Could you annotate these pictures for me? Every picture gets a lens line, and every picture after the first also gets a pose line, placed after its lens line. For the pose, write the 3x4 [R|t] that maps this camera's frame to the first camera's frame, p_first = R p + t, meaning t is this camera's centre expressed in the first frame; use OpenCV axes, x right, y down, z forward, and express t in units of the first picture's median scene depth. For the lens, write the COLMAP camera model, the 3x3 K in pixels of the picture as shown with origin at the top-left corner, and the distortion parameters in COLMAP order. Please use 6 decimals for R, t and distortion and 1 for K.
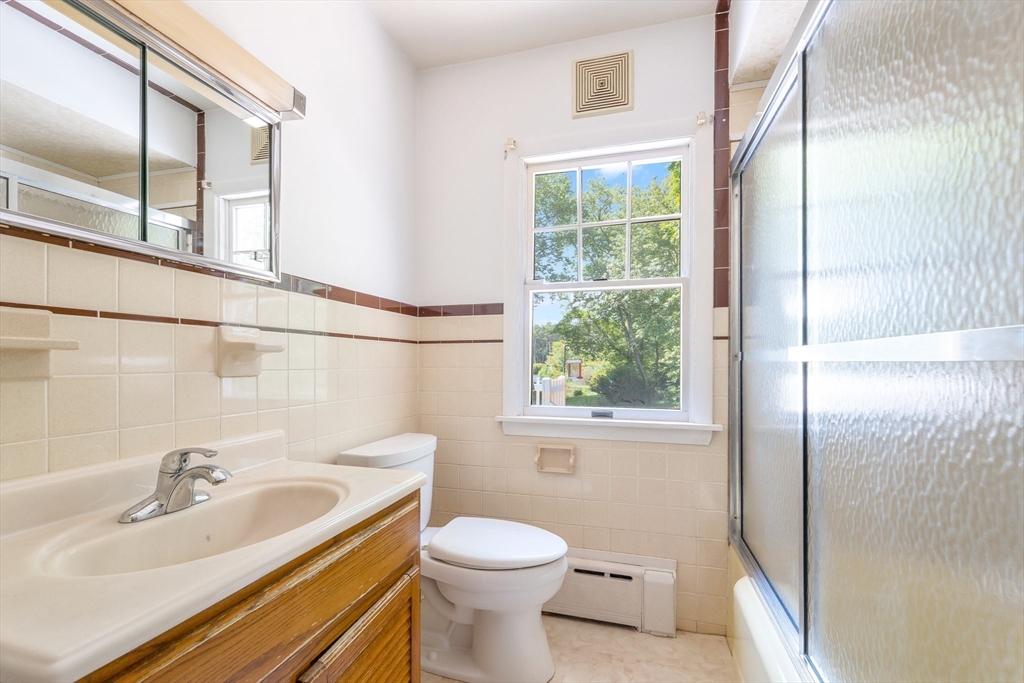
lens RADIAL K [[413.0, 0, 519.5], [0, 413.0, 347.7], [0, 0, 1]] dist [-0.000284, -0.000017]
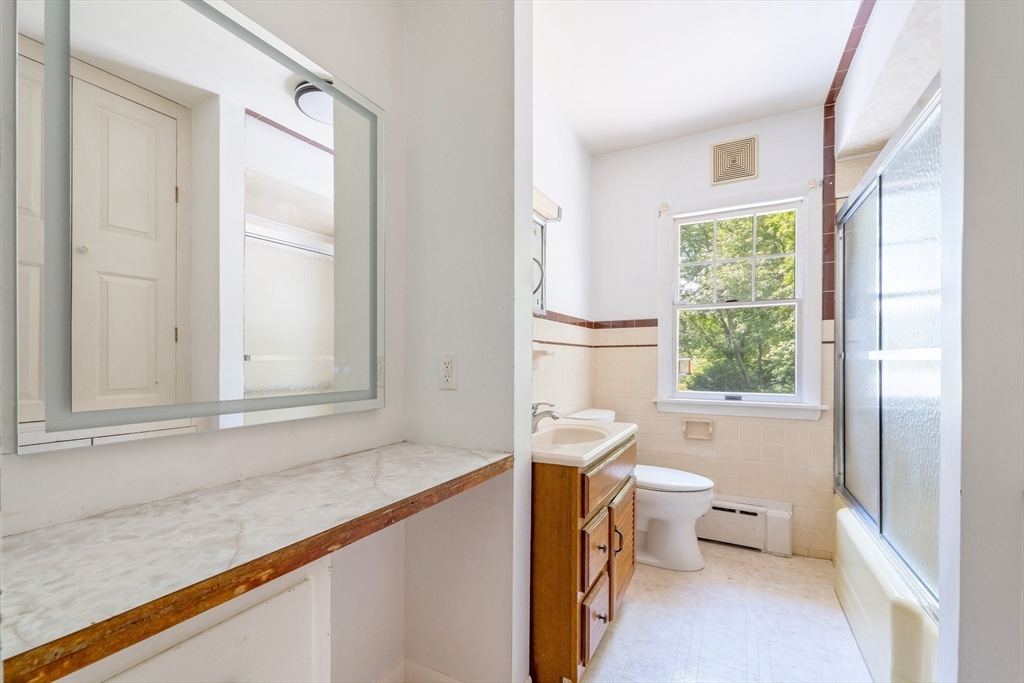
lens RADIAL K [[401.8, 0, 540.8], [0, 401.8, 352.9], [0, 0, 1]] dist [0.000946, 0.000104]
pose [[0.984202, -0.006320, -0.176934, -0.208997], [0.009416, 0.999817, 0.016662, -0.019189], [0.176796, -0.018065, 0.984082, -0.469363]]
